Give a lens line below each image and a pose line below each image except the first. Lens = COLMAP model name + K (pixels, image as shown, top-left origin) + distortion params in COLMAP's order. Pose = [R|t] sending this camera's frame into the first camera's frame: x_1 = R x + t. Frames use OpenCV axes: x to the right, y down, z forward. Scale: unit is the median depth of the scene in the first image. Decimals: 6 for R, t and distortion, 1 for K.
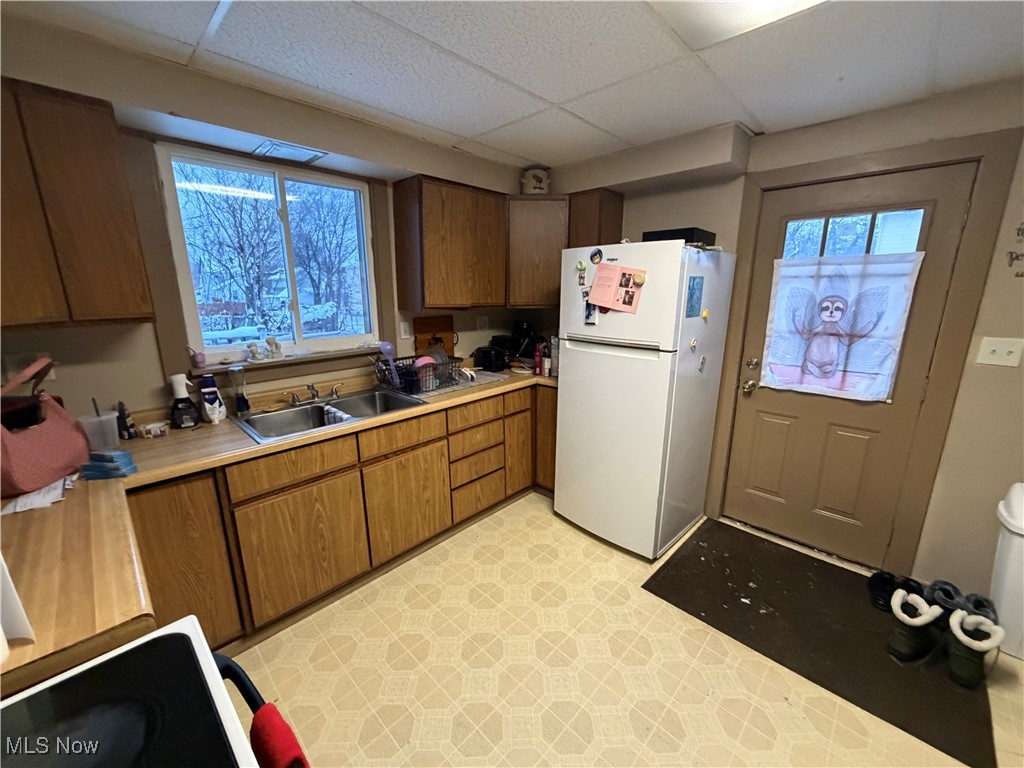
lens RADIAL K [[408.4, 0, 509.8], [0, 408.4, 382.8], [0, 0, 1]] dist [0.001572, -0.000001]
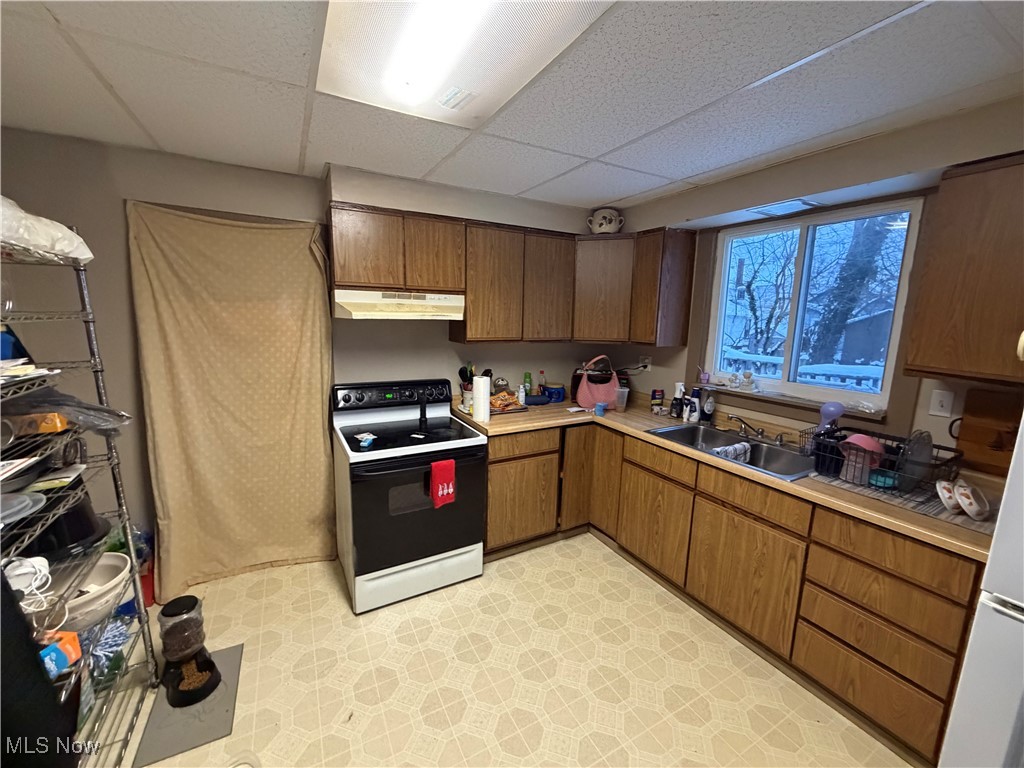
lens RADIAL K [[408.4, 0, 510.1], [0, 408.4, 385.7], [0, 0, 1]] dist [0.001572, -0.000001]
pose [[-0.297888, 0.164881, -0.940254, 0.686153], [-0.233254, 0.942542, 0.239181, -0.189292], [0.925665, 0.290567, -0.242313, 0.655457]]
